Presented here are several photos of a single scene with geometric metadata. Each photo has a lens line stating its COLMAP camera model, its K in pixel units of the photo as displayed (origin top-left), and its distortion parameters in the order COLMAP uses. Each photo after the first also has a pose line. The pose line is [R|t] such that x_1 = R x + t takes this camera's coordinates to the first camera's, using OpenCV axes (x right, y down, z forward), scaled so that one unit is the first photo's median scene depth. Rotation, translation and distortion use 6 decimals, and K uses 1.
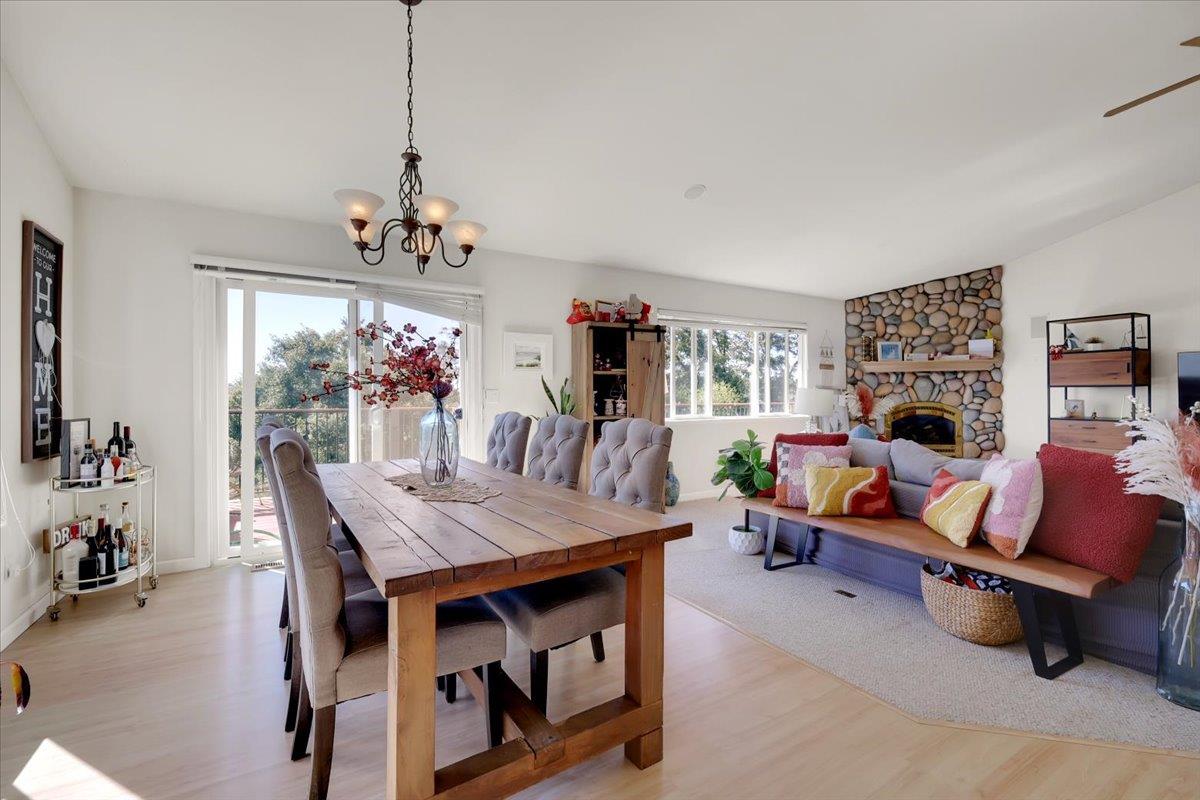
lens RADIAL K [[521.8, 0, 599.7], [0, 521.8, 397.0], [0, 0, 1]] dist [0.000902, 0.000841]
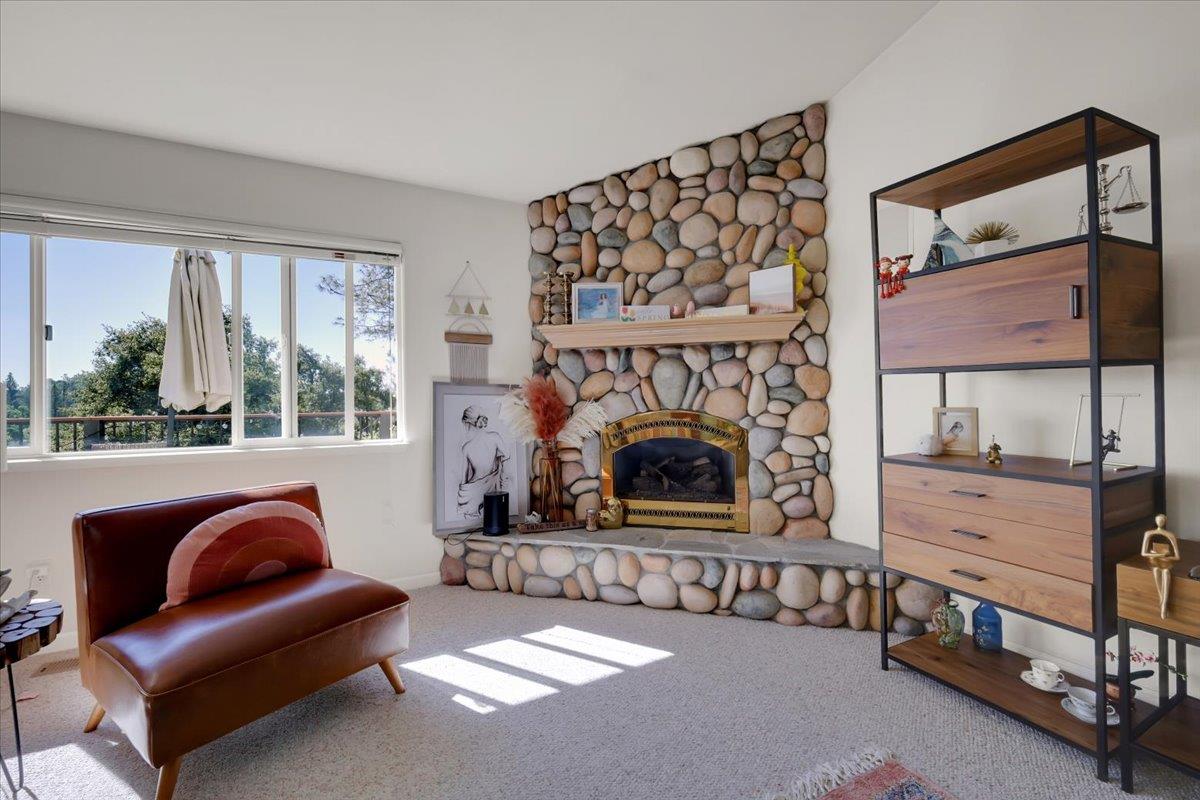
lens RADIAL K [[521.8, 0, 600.4], [0, 521.8, 396.2], [0, 0, 1]] dist [0.000902, 0.000841]
pose [[0.998991, -0.006734, -0.044406, 0.593707], [0.006650, 0.999976, -0.002029, -0.002921], [0.044418, 0.001732, 0.999012, 0.545962]]
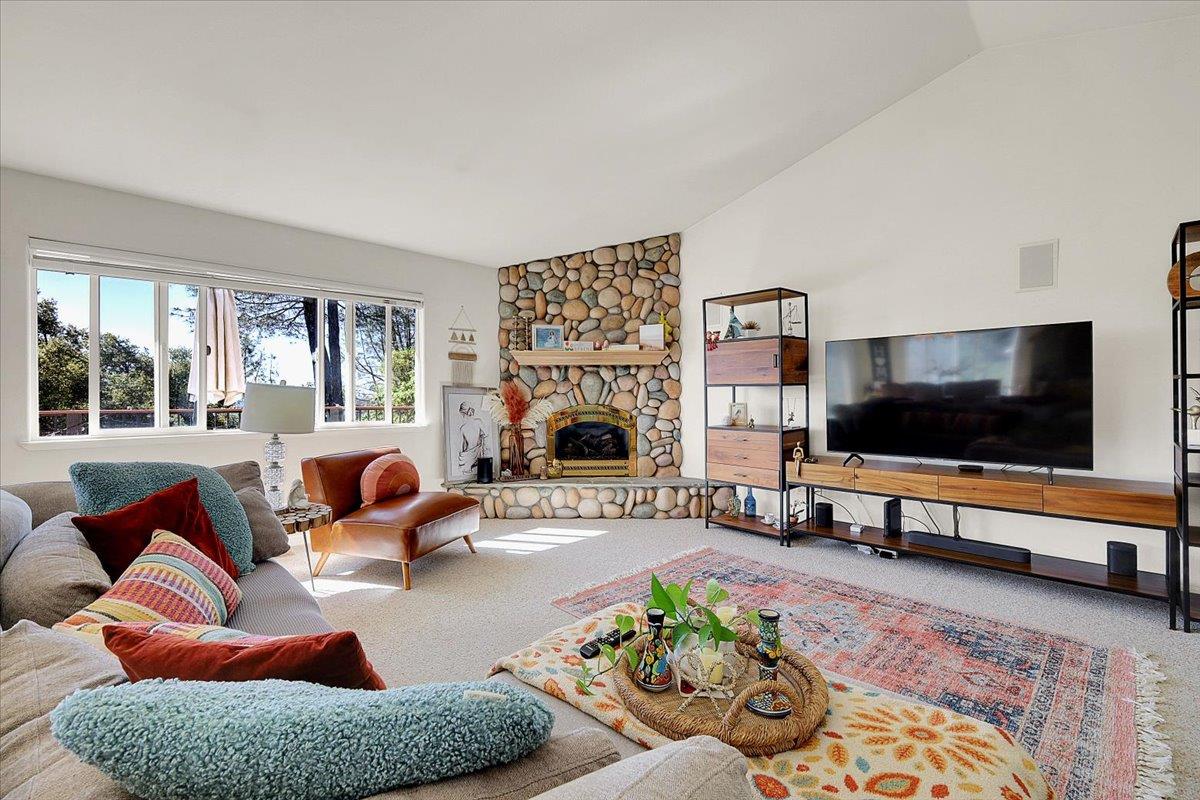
lens RADIAL K [[521.8, 0, 601.2], [0, 521.8, 396.5], [0, 0, 1]] dist [0.000902, 0.000841]
pose [[0.969173, 0.002252, 0.246373, 0.456789], [-0.002179, 0.999997, -0.000568, -0.002817], [-0.246373, 0.000013, 0.969175, 0.261028]]
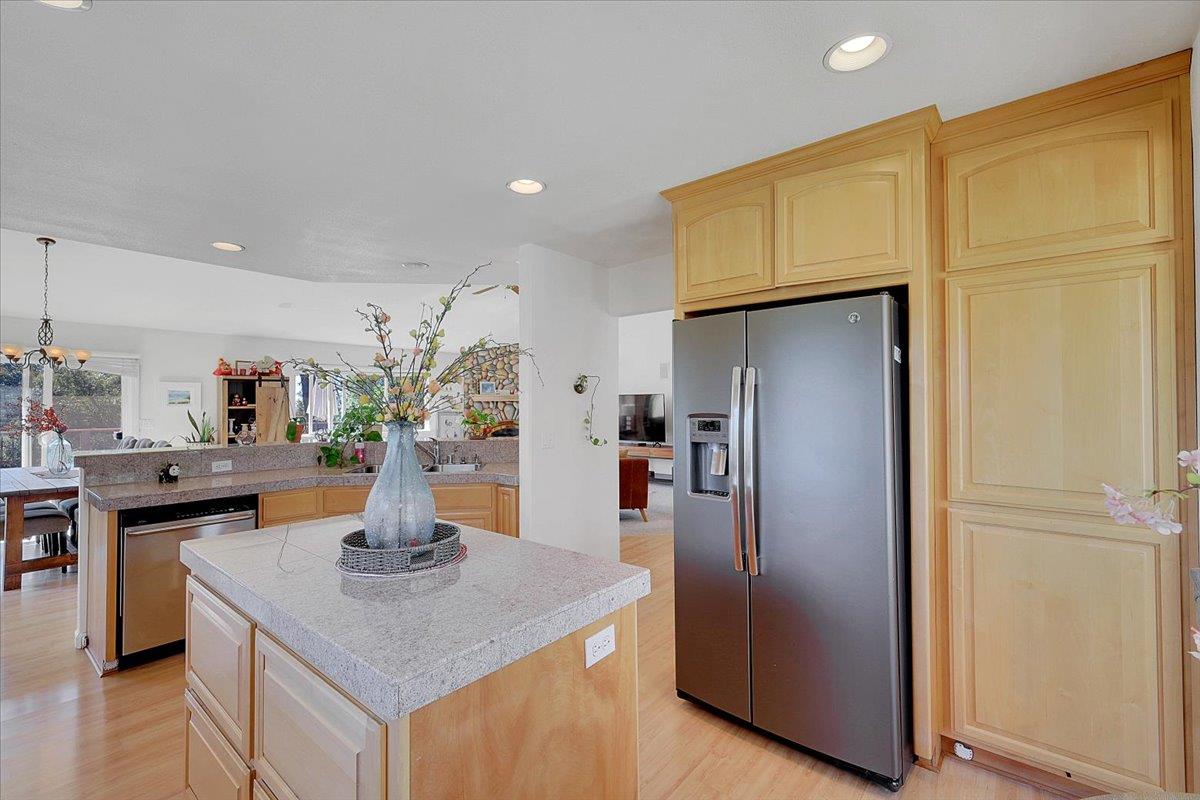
lens RADIAL K [[521.8, 0, 596.7], [0, 521.8, 400.2], [0, 0, 1]] dist [0.000902, 0.000841]
pose [[0.949506, 0.001987, 0.313742, 0.384725], [0.001221, 0.999949, -0.010028, -0.035724], [-0.313746, 0.009905, 0.949455, -0.605170]]
